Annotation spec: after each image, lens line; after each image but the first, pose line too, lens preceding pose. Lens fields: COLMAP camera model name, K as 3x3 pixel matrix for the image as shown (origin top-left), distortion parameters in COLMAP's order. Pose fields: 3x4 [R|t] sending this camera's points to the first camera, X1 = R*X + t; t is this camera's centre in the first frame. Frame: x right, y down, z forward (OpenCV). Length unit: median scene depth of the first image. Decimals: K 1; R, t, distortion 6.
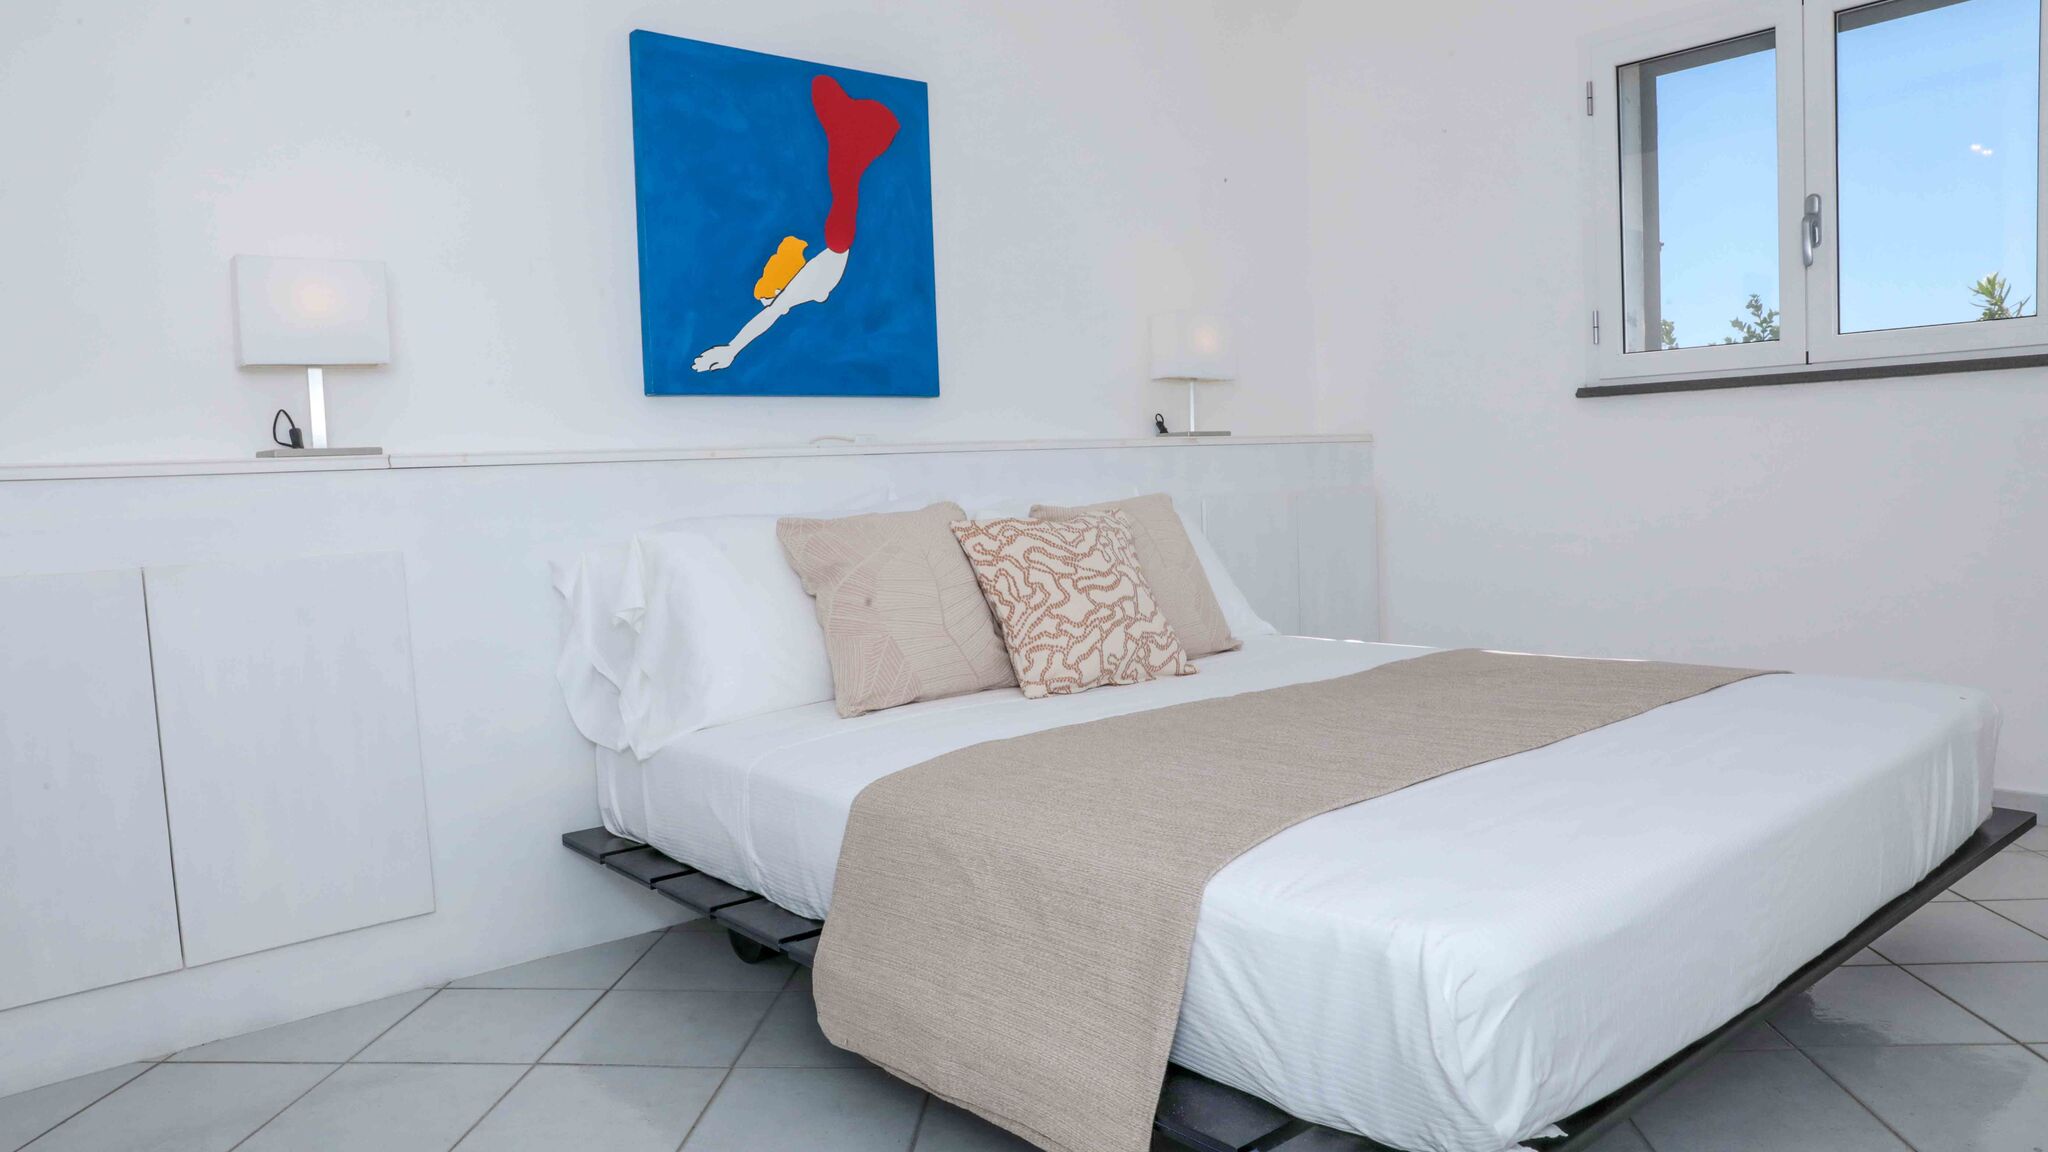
lens RADIAL K [[1351.4, 0, 1010.0], [0, 1351.4, 584.6], [0, 0, 1]] dist [-0.094125, 0.051675]
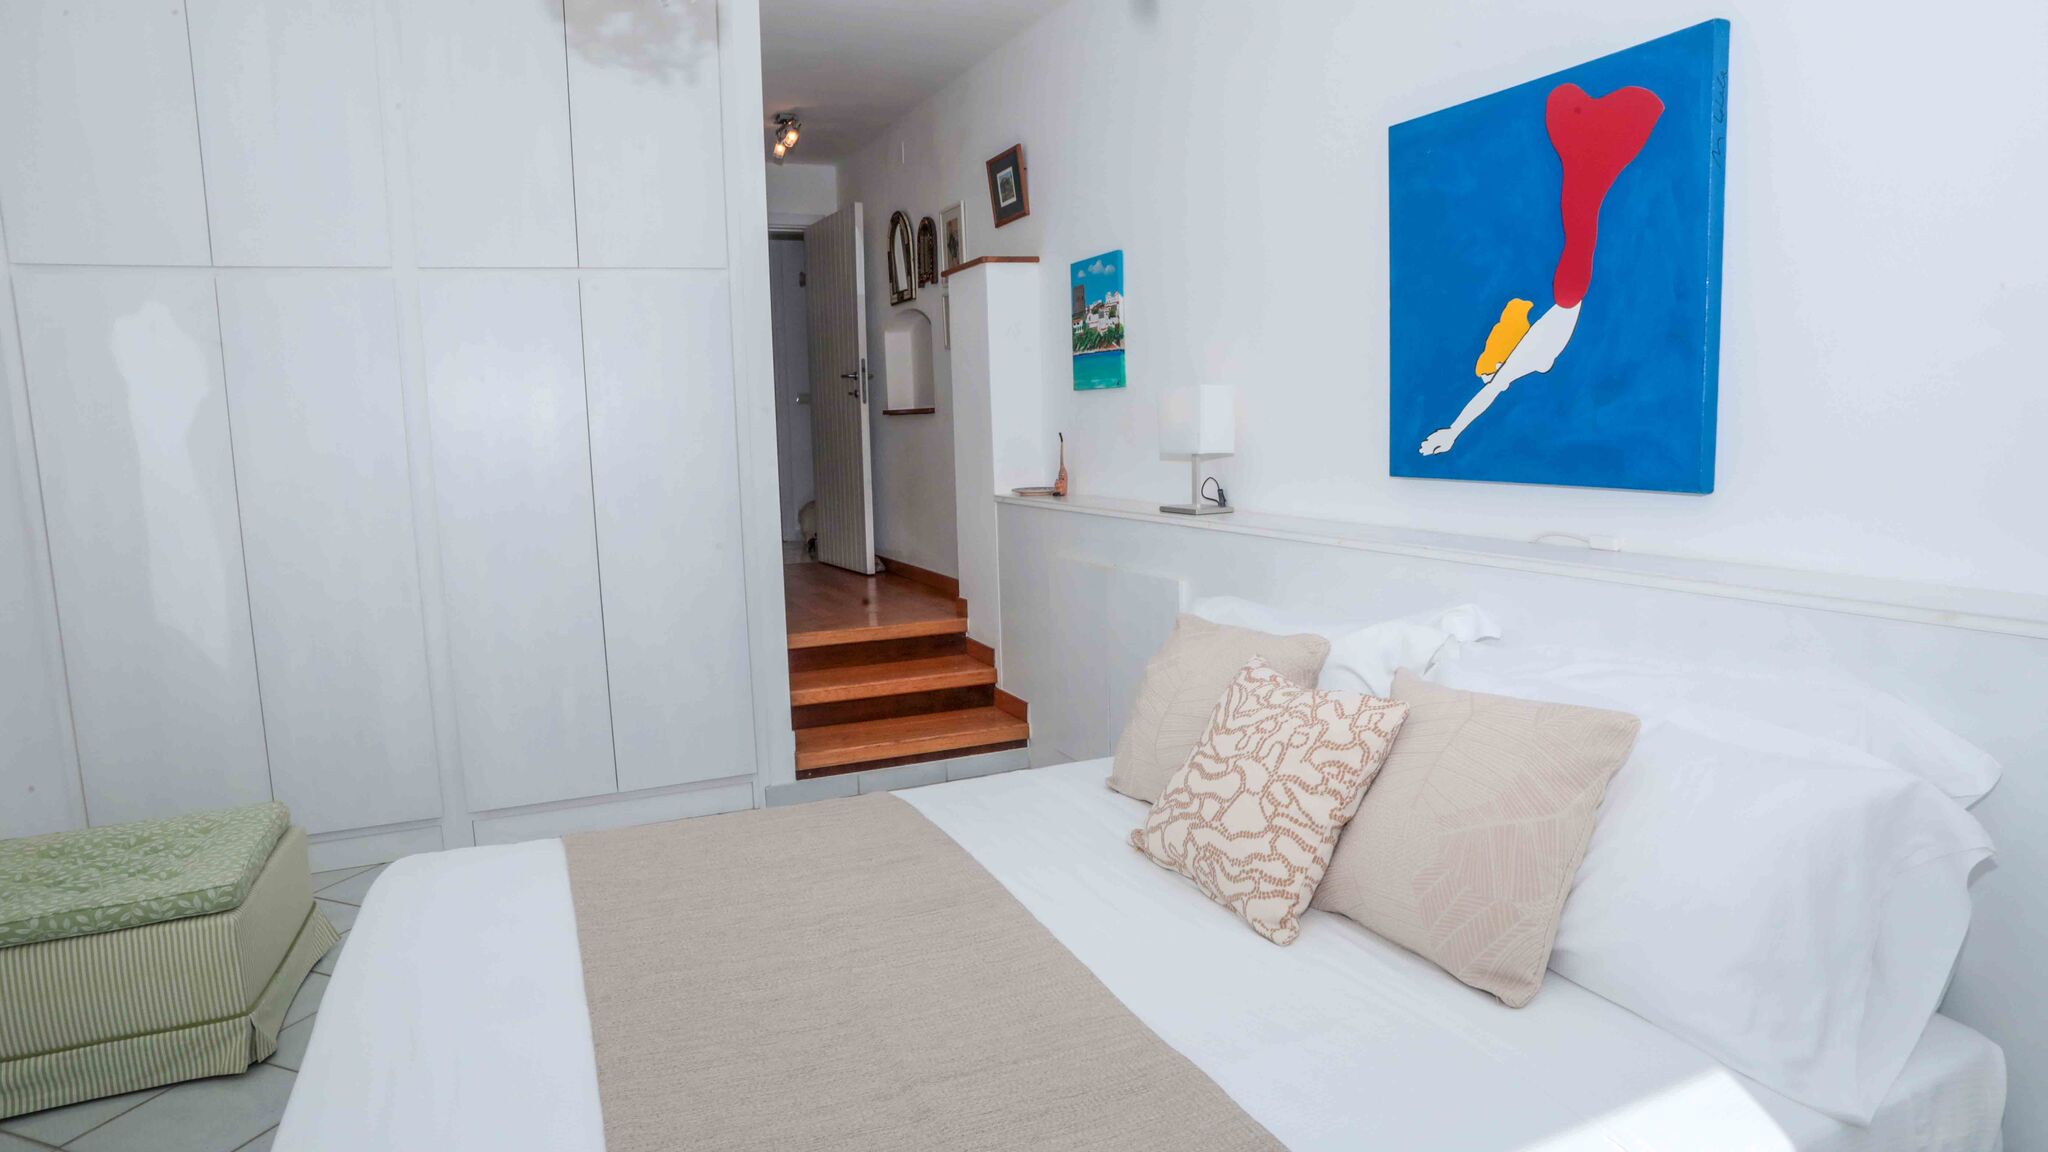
lens RADIAL K [[1154.7, 0, 1024.0], [0, 1154.7, 576.0], [0, 0, 1]] dist [-0.128061, 0.077525]
pose [[-0.271262, 0.172450, -0.946931, 0.736043], [-0.042593, 0.980704, 0.190802, -0.242949], [0.961563, 0.092090, -0.258682, 1.043196]]
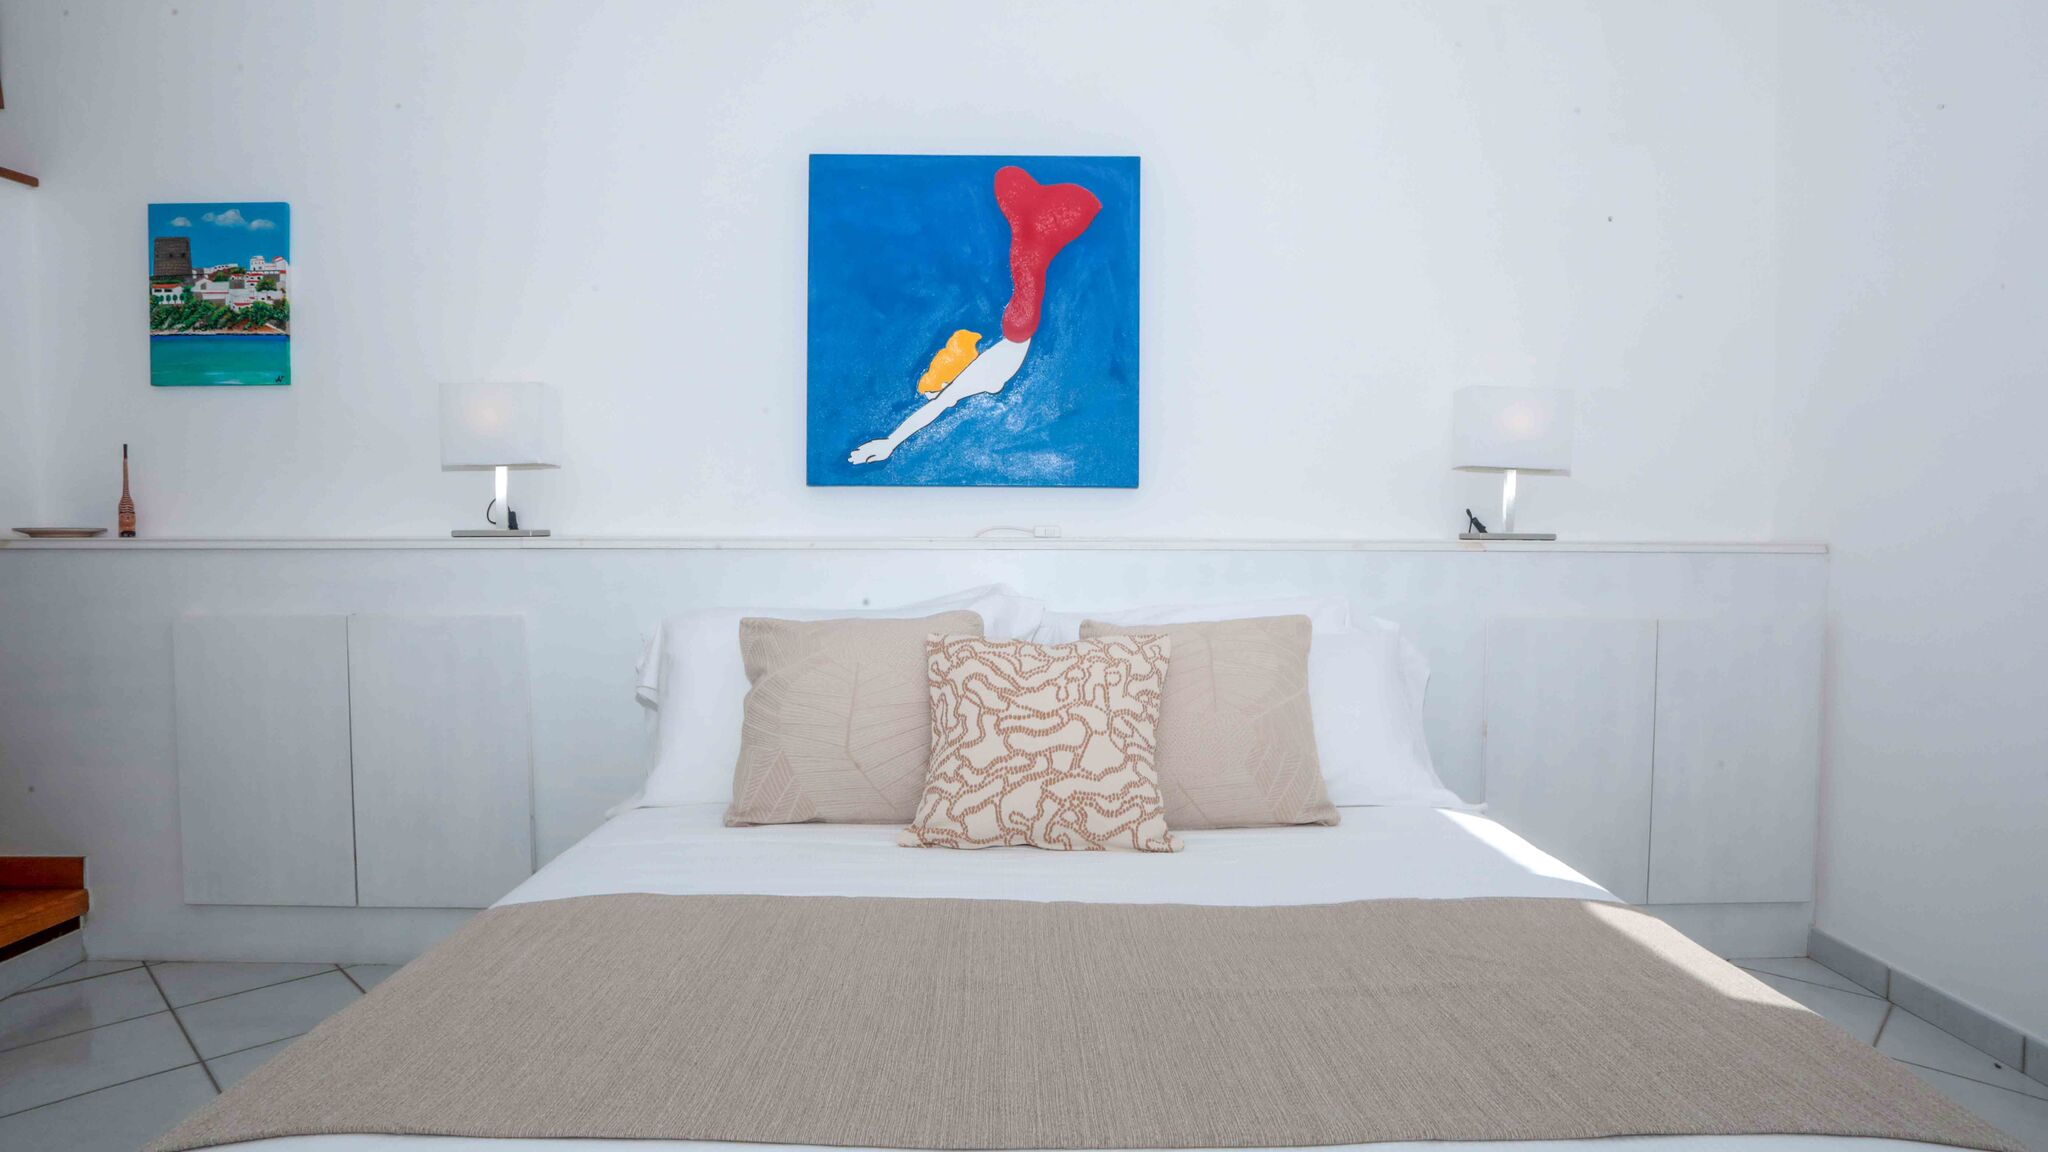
lens RADIAL K [[1154.7, 0, 1024.0], [0, 1154.7, 576.0], [0, 0, 1]] dist [-0.128061, 0.077525]
pose [[0.772686, 0.069818, -0.630938, 0.501962], [-0.086496, 0.996243, 0.004314, -0.095206], [0.628868, 0.051240, 0.775822, 0.423920]]
